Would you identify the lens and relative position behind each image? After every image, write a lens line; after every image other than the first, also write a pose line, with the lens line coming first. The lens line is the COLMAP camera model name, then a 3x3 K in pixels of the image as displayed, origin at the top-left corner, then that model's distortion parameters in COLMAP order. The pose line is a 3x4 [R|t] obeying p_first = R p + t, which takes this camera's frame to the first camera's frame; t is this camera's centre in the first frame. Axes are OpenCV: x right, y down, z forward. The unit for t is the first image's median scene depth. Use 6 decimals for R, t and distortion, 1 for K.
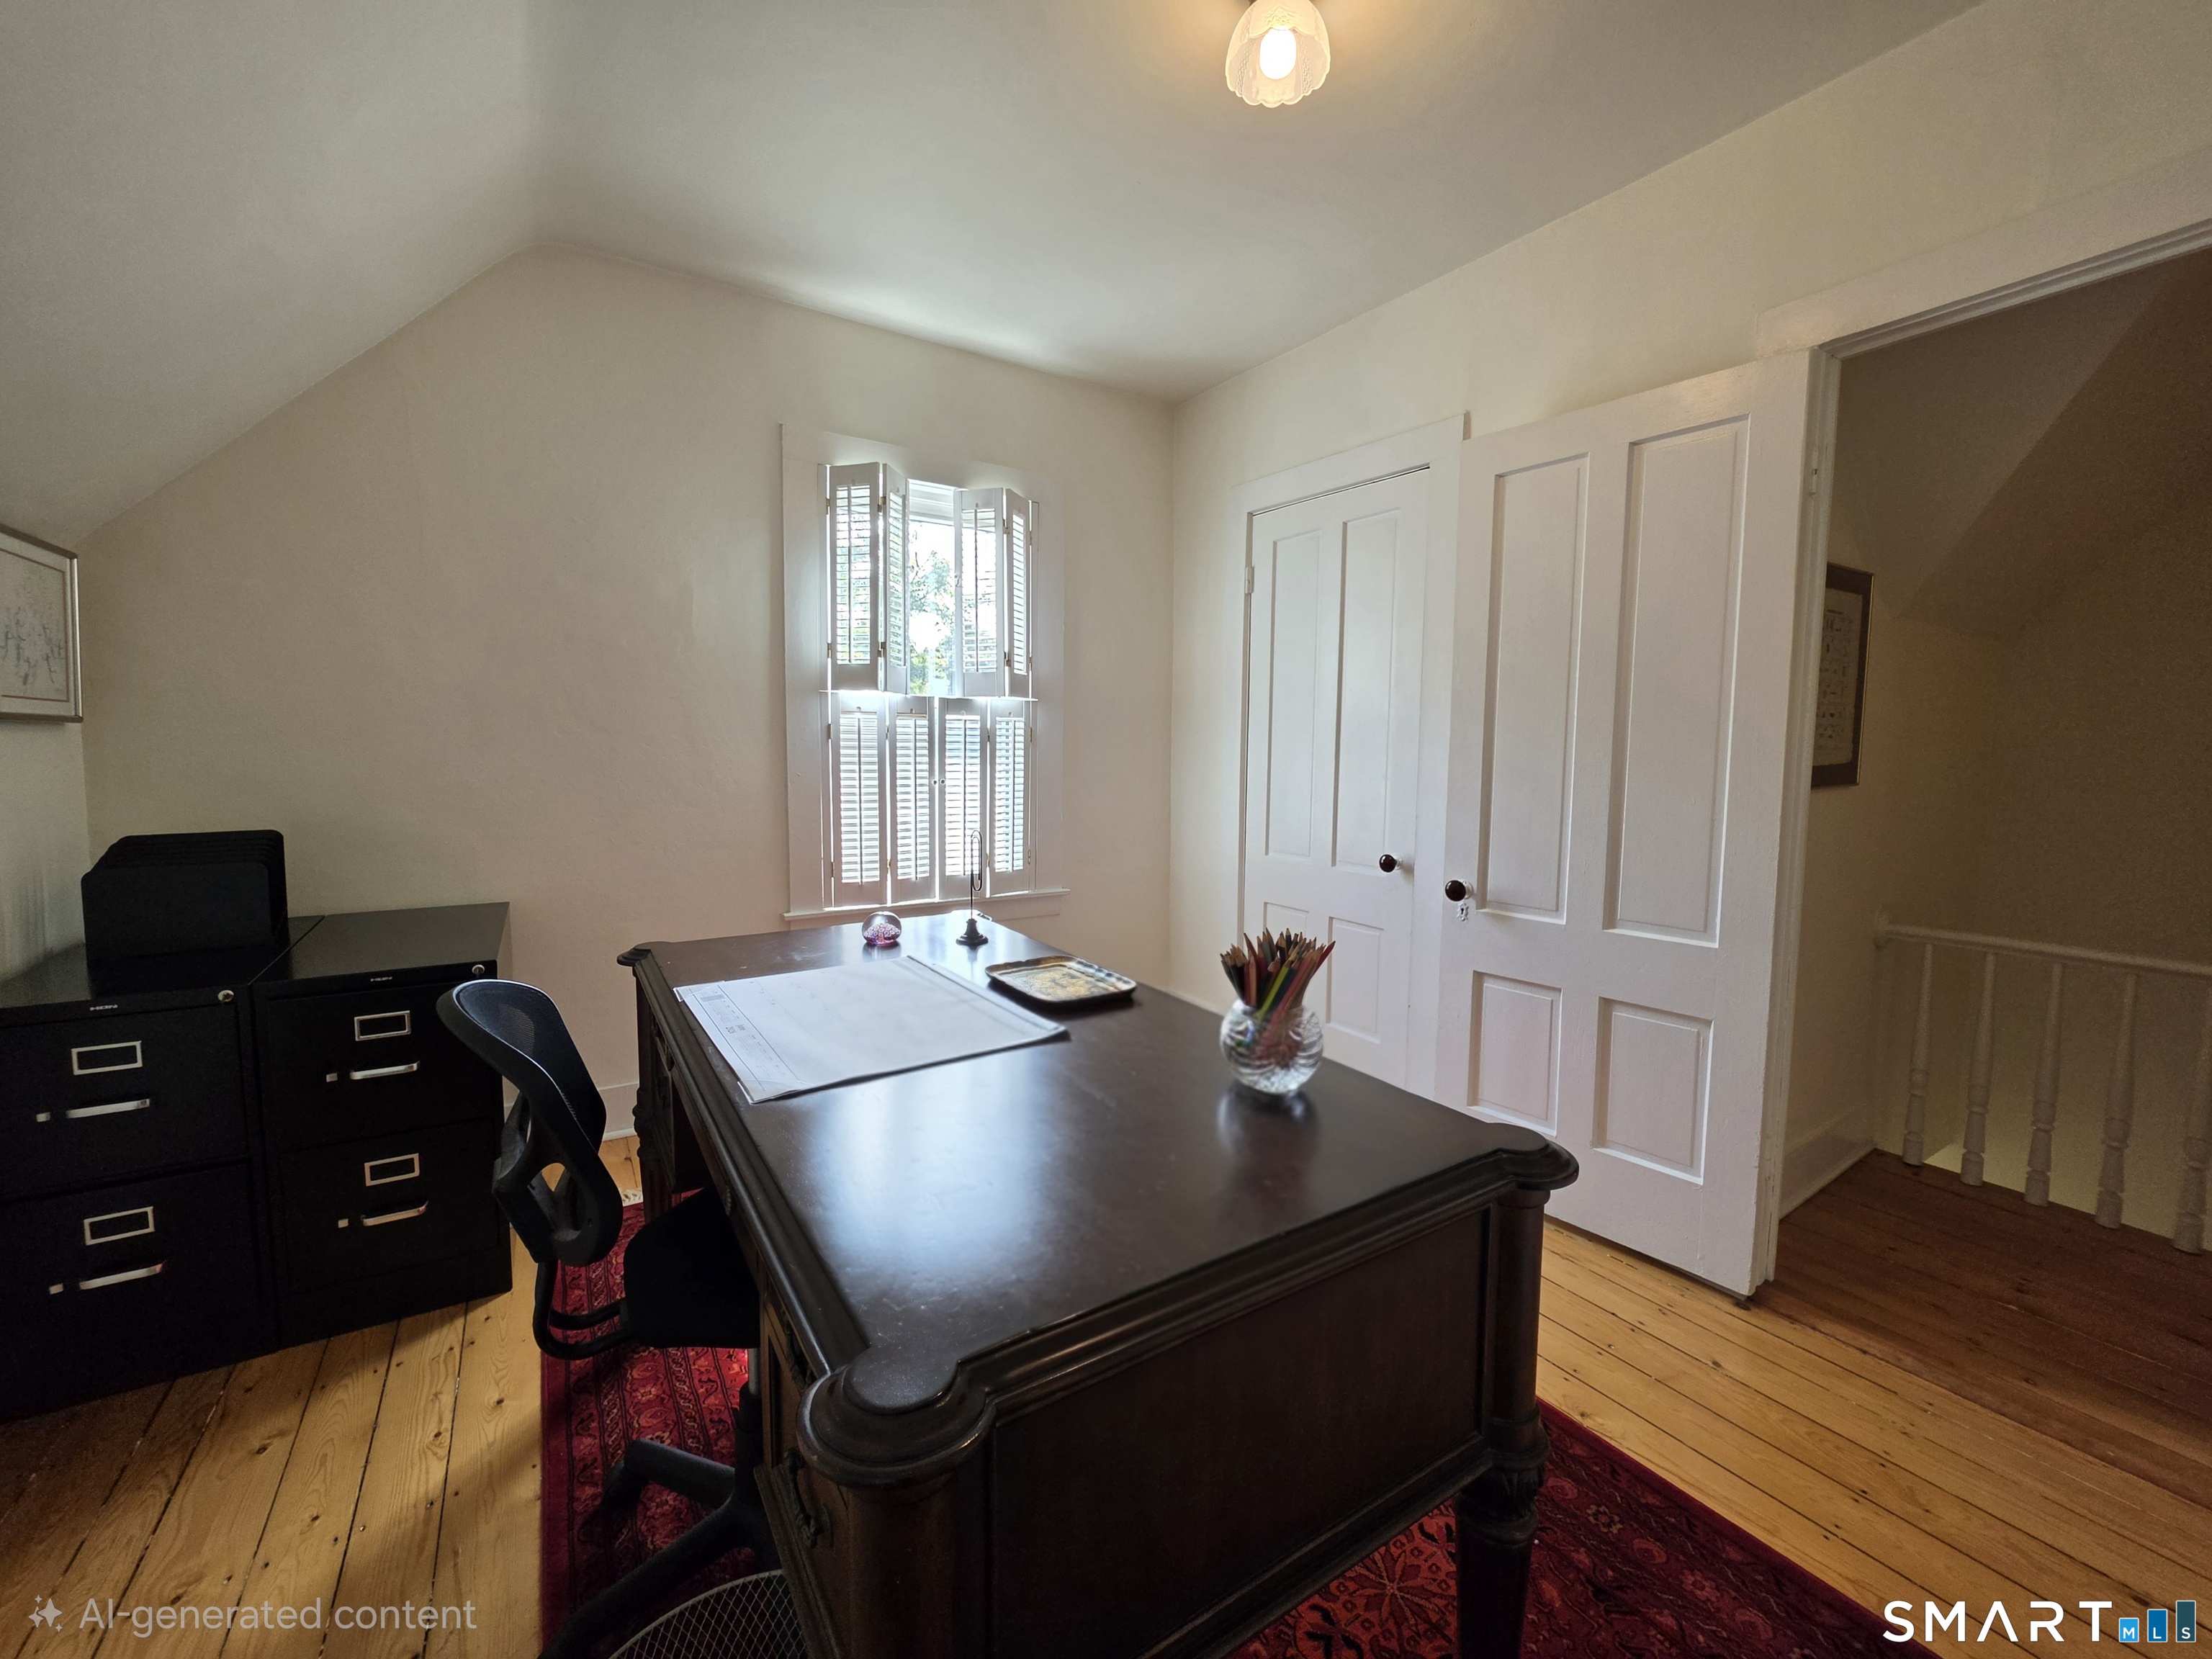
lens RADIAL K [[887.7, 0, 1108.6], [0, 887.7, 817.2], [0, 0, 1]] dist [-0.005061, 0.000627]
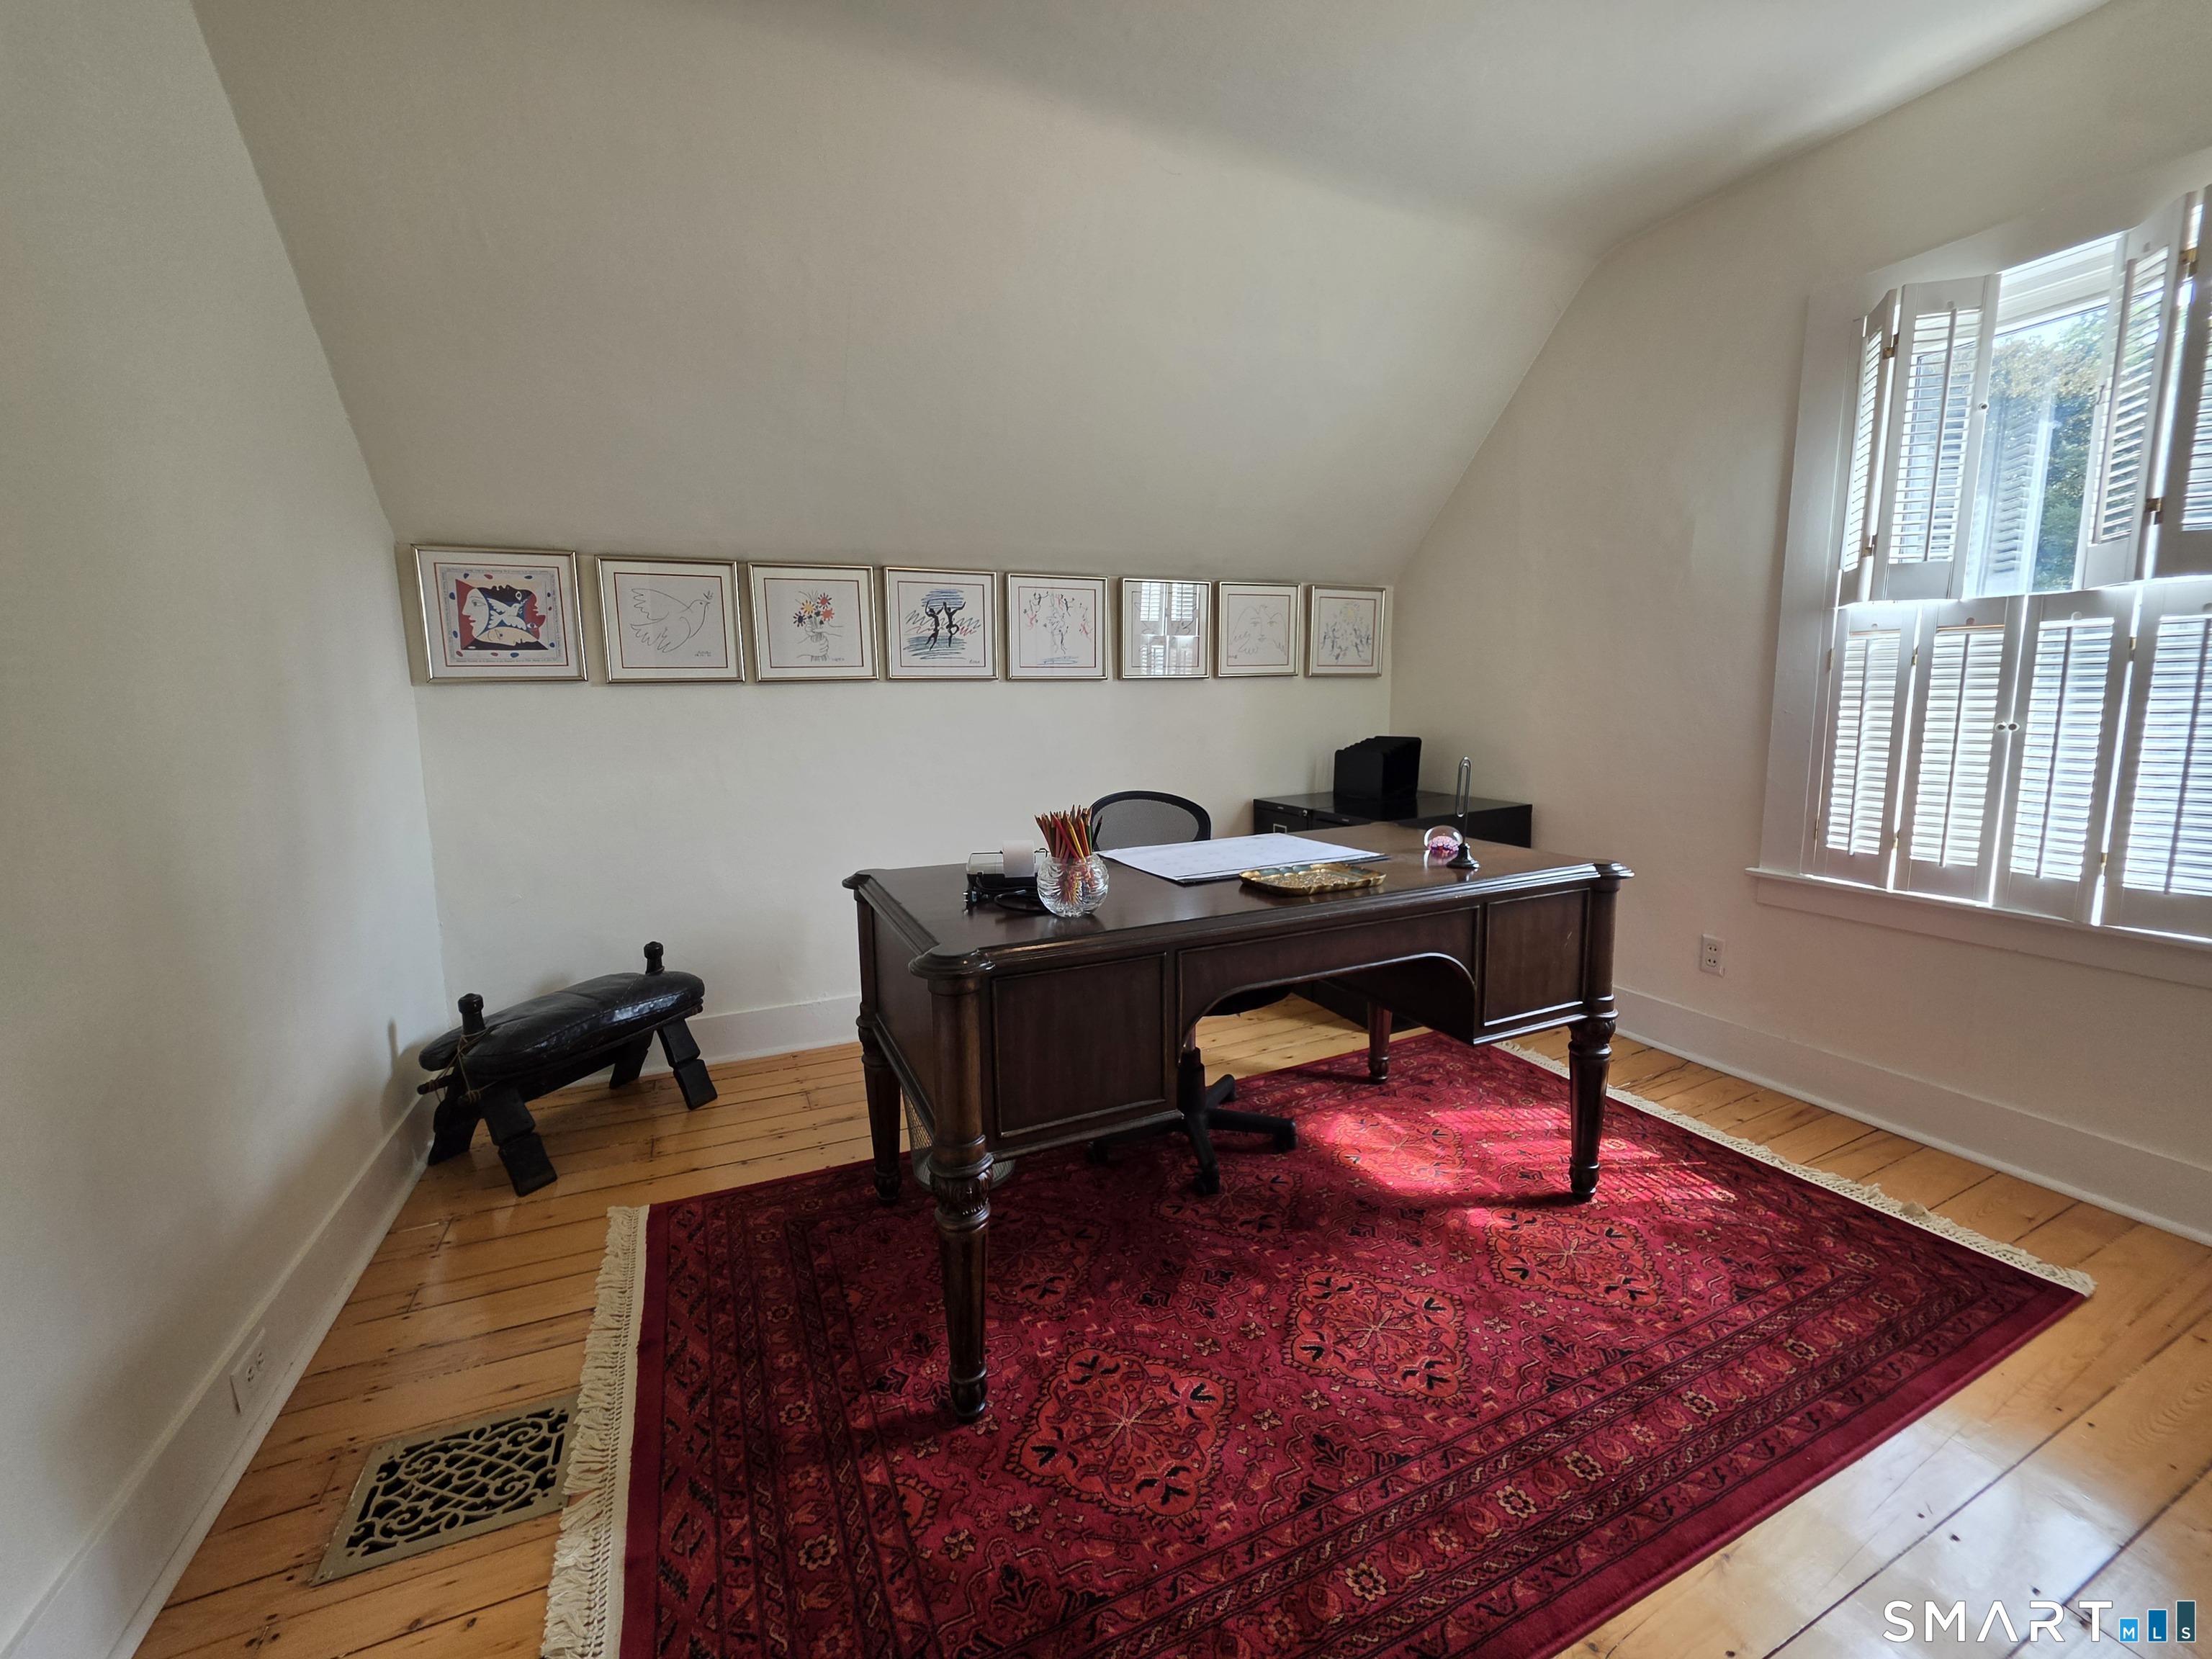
lens RADIAL K [[887.7, 0, 1104.5], [0, 887.7, 811.6], [0, 0, 1]] dist [-0.005061, 0.000627]
pose [[-0.145820, 0.124803, -0.981407, 0.576298], [-0.063254, 0.988805, 0.135143, -0.024967], [0.987287, 0.081784, -0.136294, 0.455026]]
